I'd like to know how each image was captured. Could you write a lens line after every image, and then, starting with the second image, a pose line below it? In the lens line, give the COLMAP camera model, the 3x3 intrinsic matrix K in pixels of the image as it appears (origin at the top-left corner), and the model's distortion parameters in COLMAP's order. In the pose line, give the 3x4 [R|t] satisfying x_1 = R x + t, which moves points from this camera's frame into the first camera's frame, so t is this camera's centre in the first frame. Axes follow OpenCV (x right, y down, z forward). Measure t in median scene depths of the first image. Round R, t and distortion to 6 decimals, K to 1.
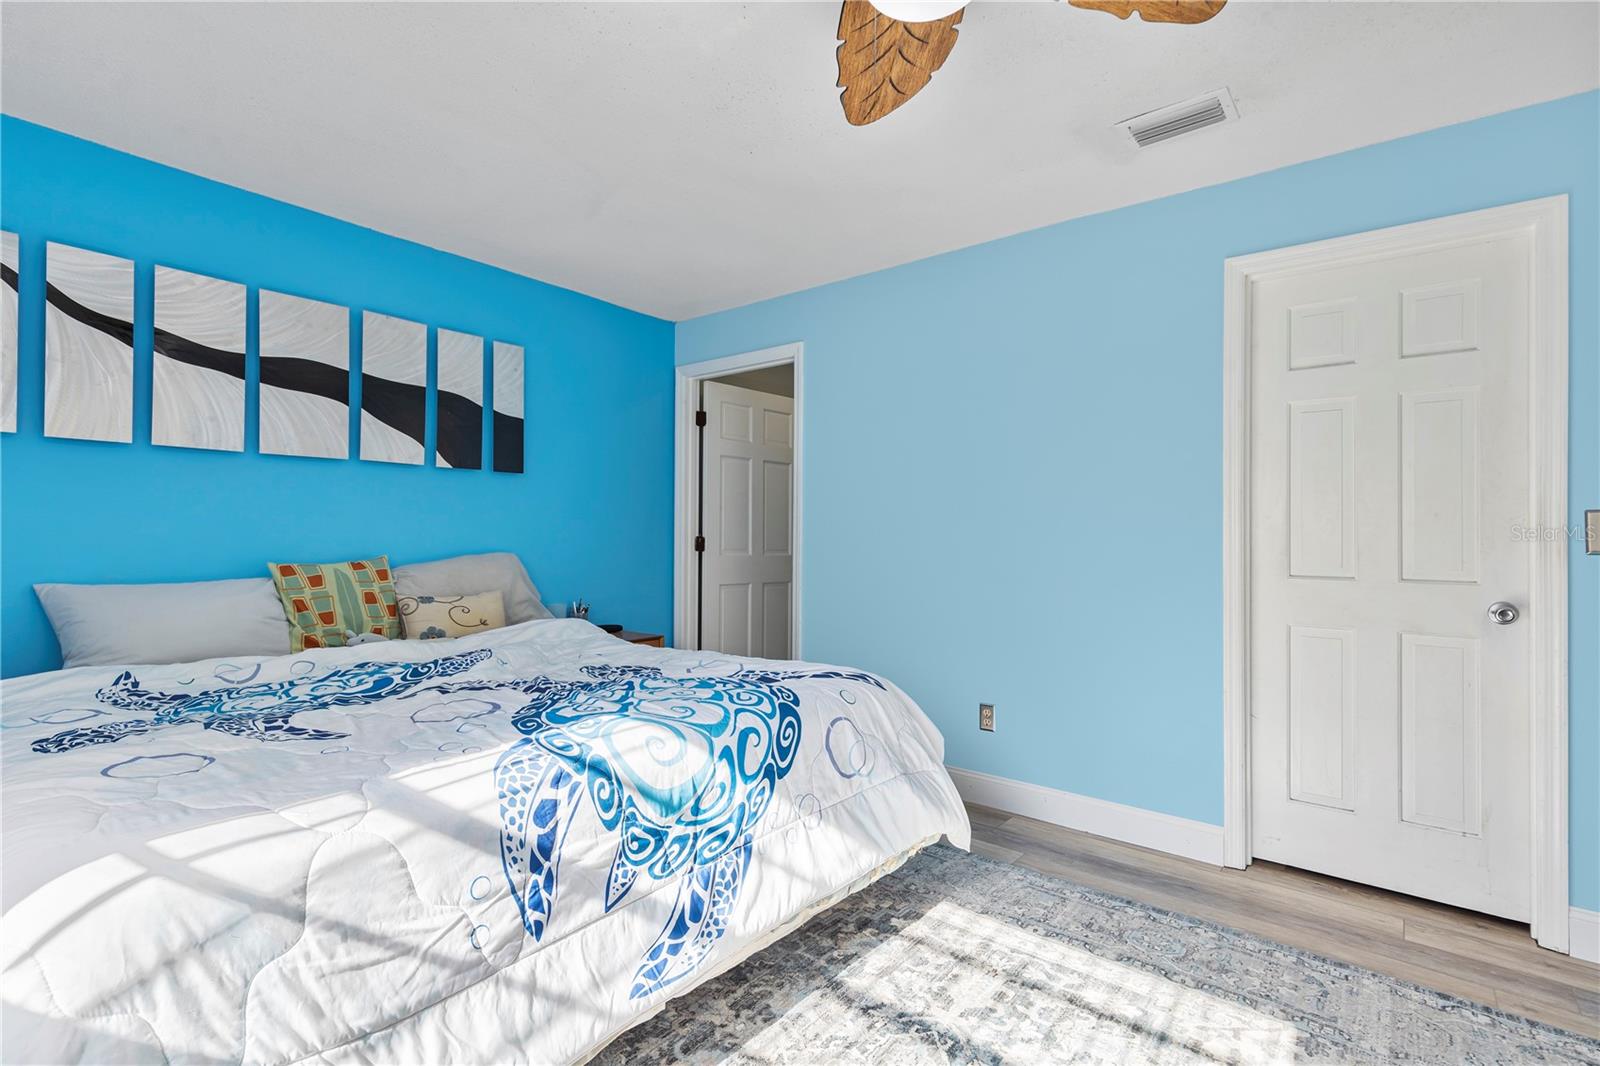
lens RADIAL K [[744.6, 0, 800.0], [0, 744.6, 533.0], [0, 0, 1]] dist [-0.002694, -0.001265]
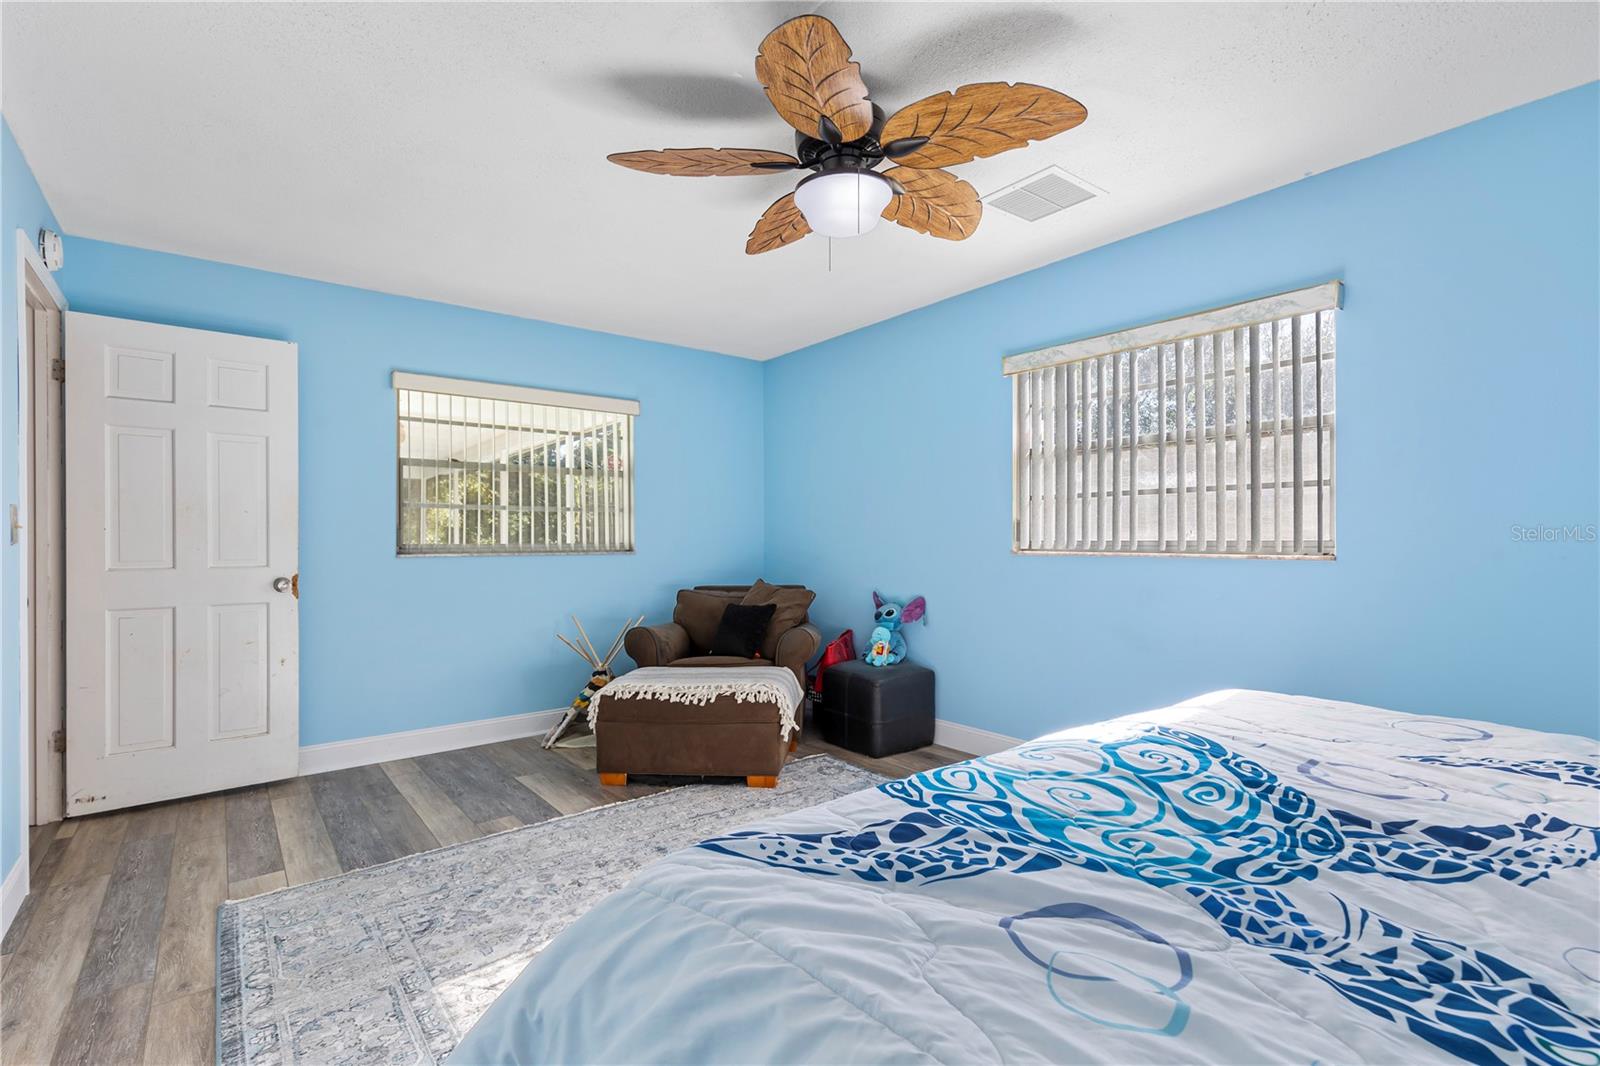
lens RADIAL K [[732.0, 0, 809.4], [0, 732.0, 538.2], [0, 0, 1]] dist [0.008174, -0.001626]
pose [[-0.979689, 0.001316, 0.200517, -0.079301], [-0.000421, 0.999963, -0.008622, 0.007294], [-0.200521, -0.008531, -0.979652, 1.581253]]
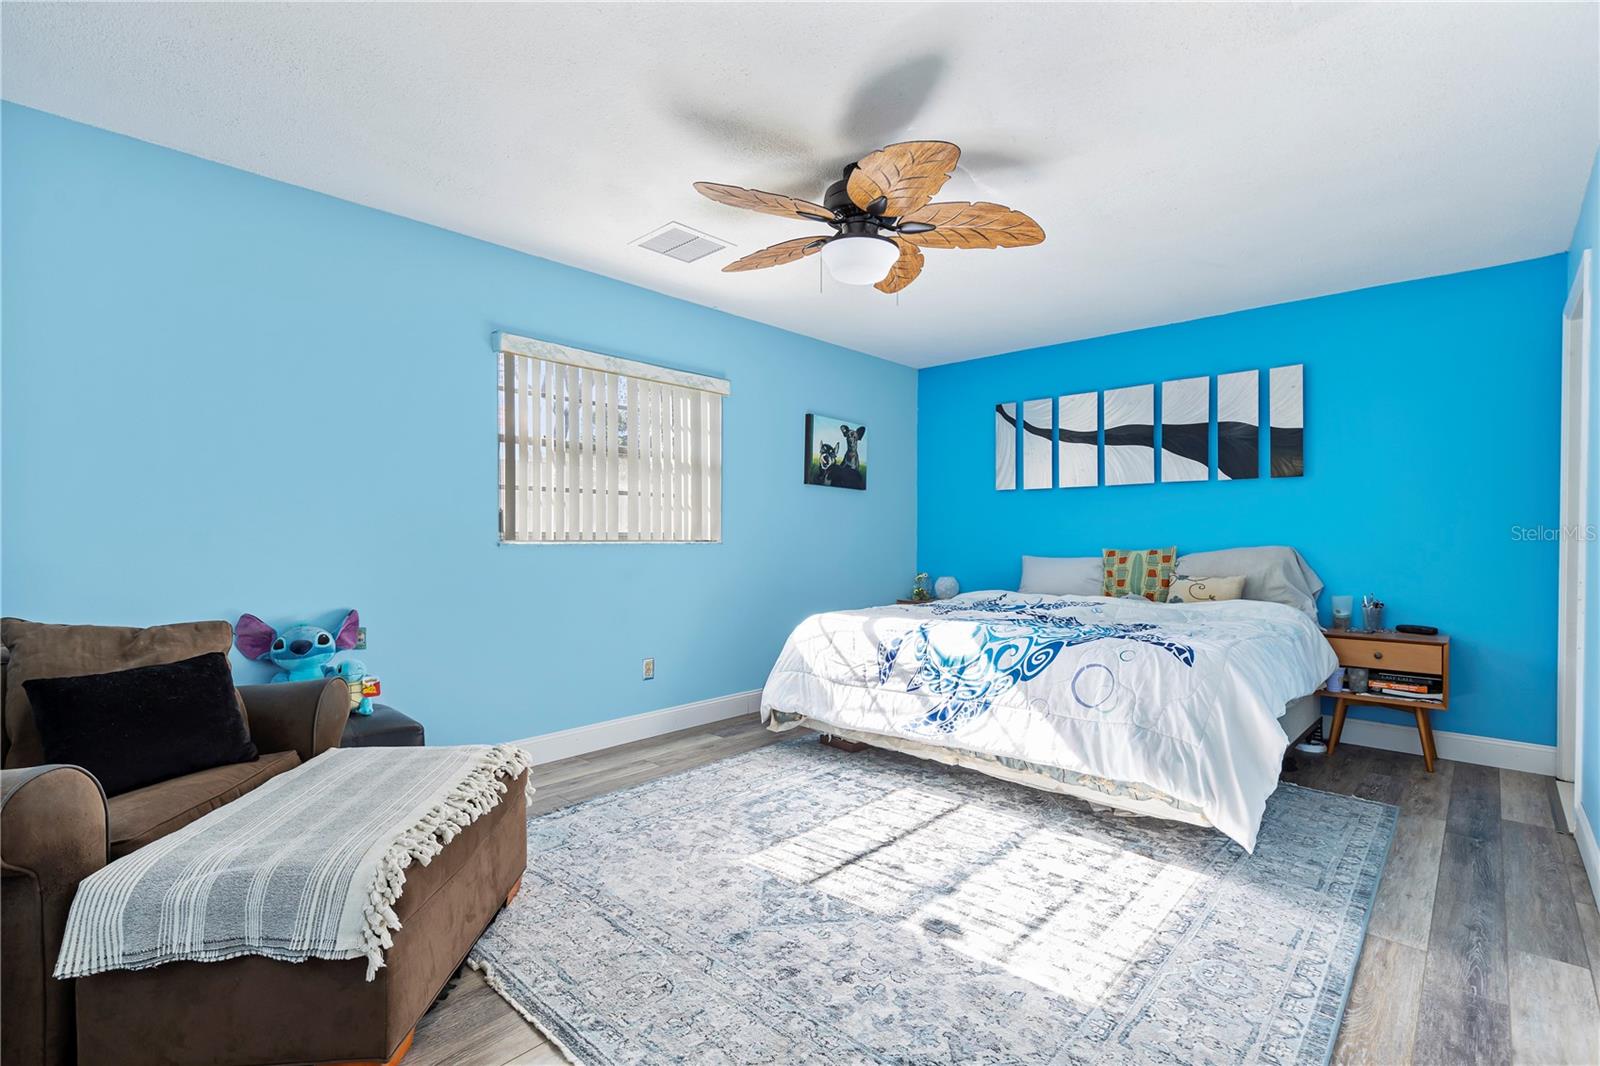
lens RADIAL K [[732.0, 0, 809.4], [0, 732.0, 538.2], [0, 0, 1]] dist [0.008174, -0.001626]
pose [[-0.058561, -0.002282, -0.998281, 1.360114], [0.006812, 0.999973, -0.002686, 0.020435], [0.998261, -0.006958, -0.058544, 0.546310]]
